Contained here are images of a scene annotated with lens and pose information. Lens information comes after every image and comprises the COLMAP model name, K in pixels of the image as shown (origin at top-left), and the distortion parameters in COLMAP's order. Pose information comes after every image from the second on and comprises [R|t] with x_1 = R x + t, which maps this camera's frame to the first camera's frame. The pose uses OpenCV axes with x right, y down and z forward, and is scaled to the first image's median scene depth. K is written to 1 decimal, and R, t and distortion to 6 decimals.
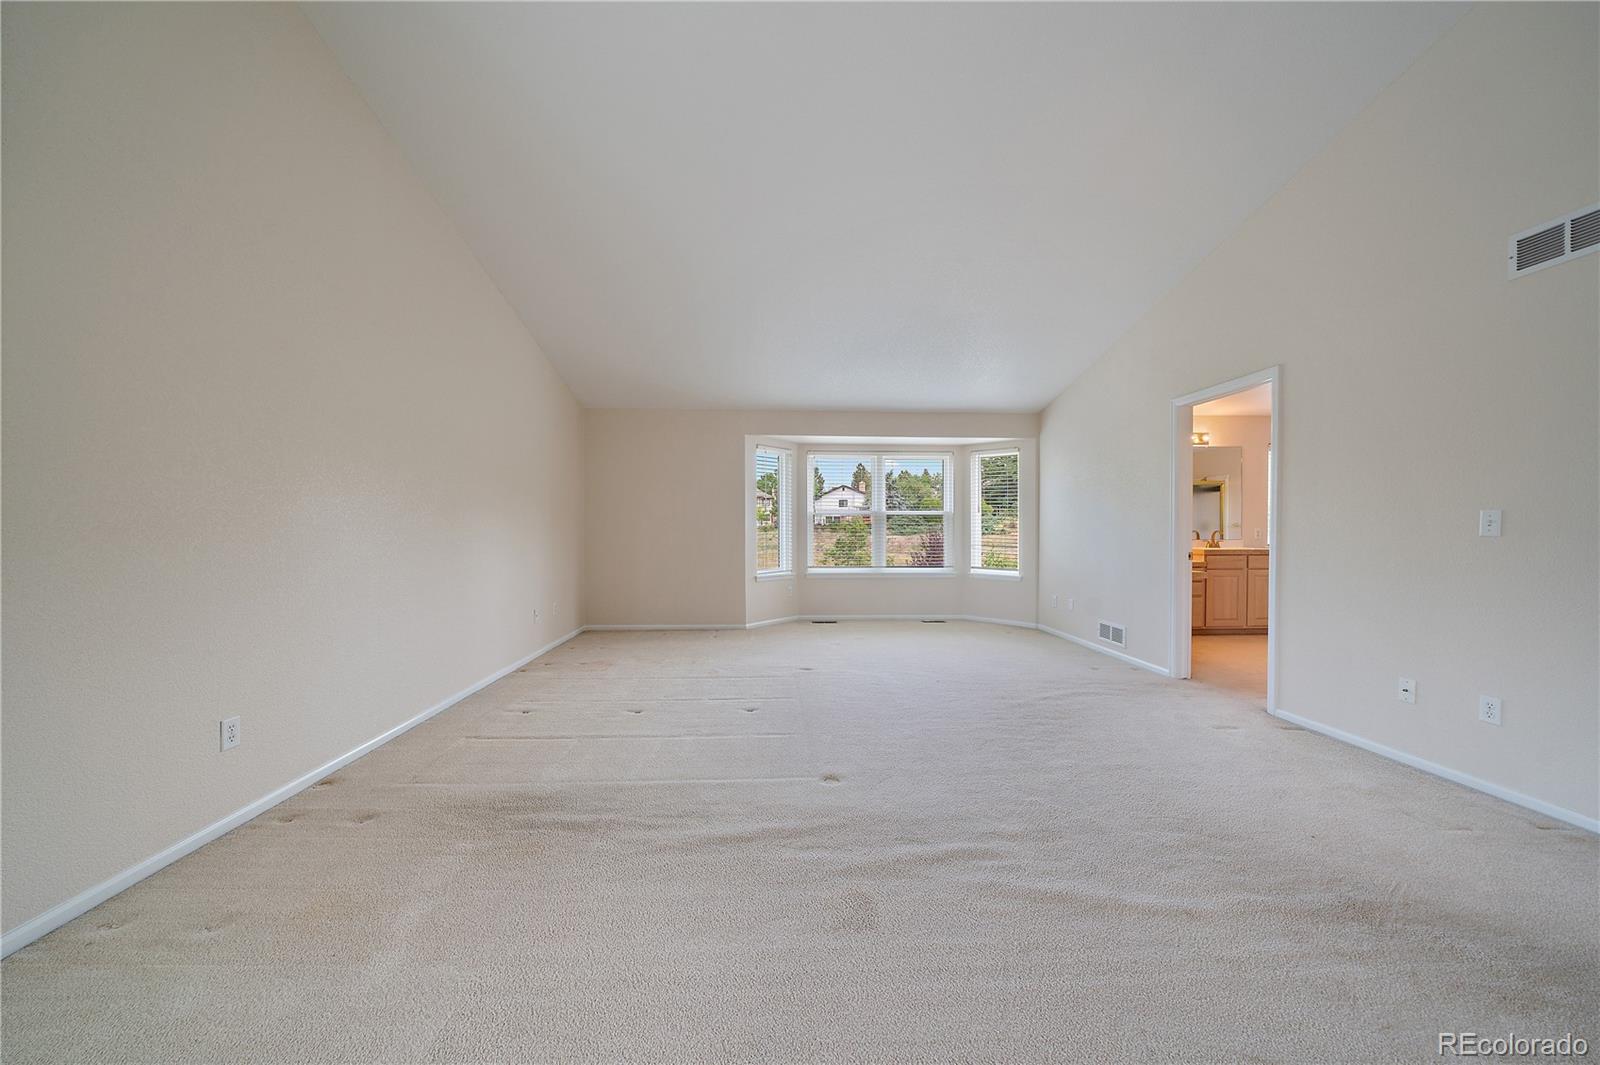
lens RADIAL K [[564.3, 0, 781.5], [0, 564.3, 535.8], [0, 0, 1]] dist [-0.001866, -0.000126]
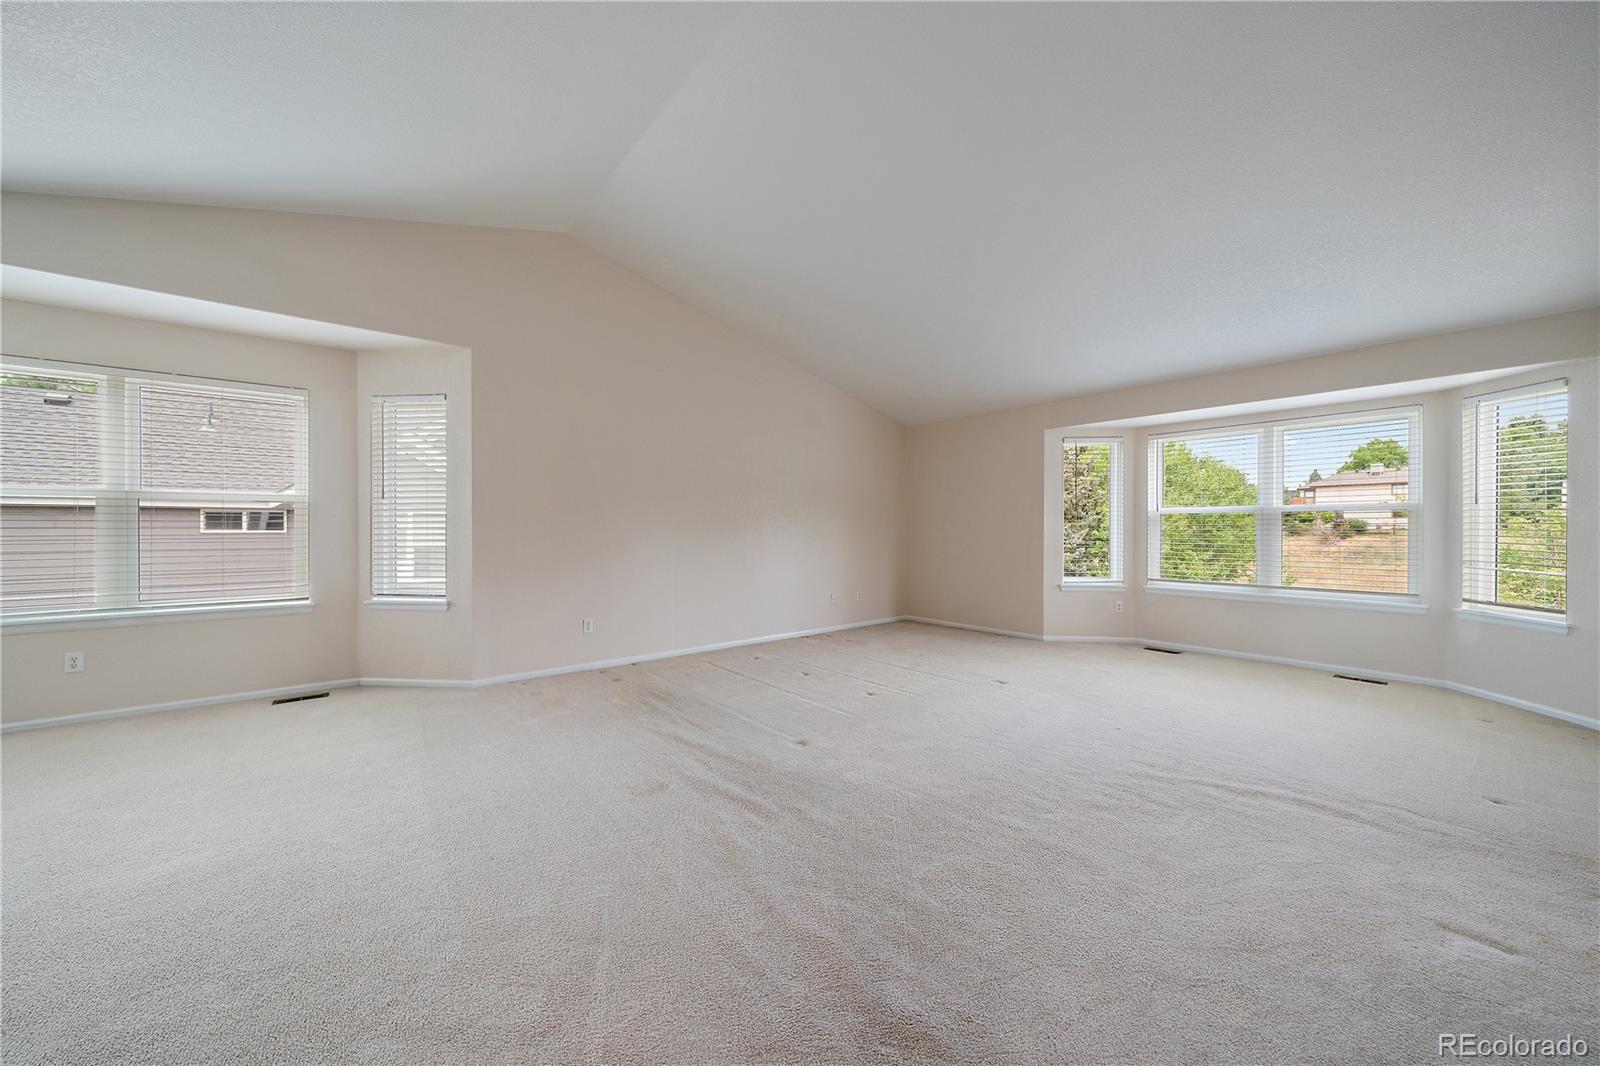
lens RADIAL K [[564.3, 0, 781.5], [0, 564.3, 536.3], [0, 0, 1]] dist [-0.001866, -0.000126]
pose [[0.588949, 0.008559, -0.808125, 0.708360], [-0.009500, 0.999948, 0.003667, -0.007922], [0.808114, 0.005518, 0.589000, 0.180833]]
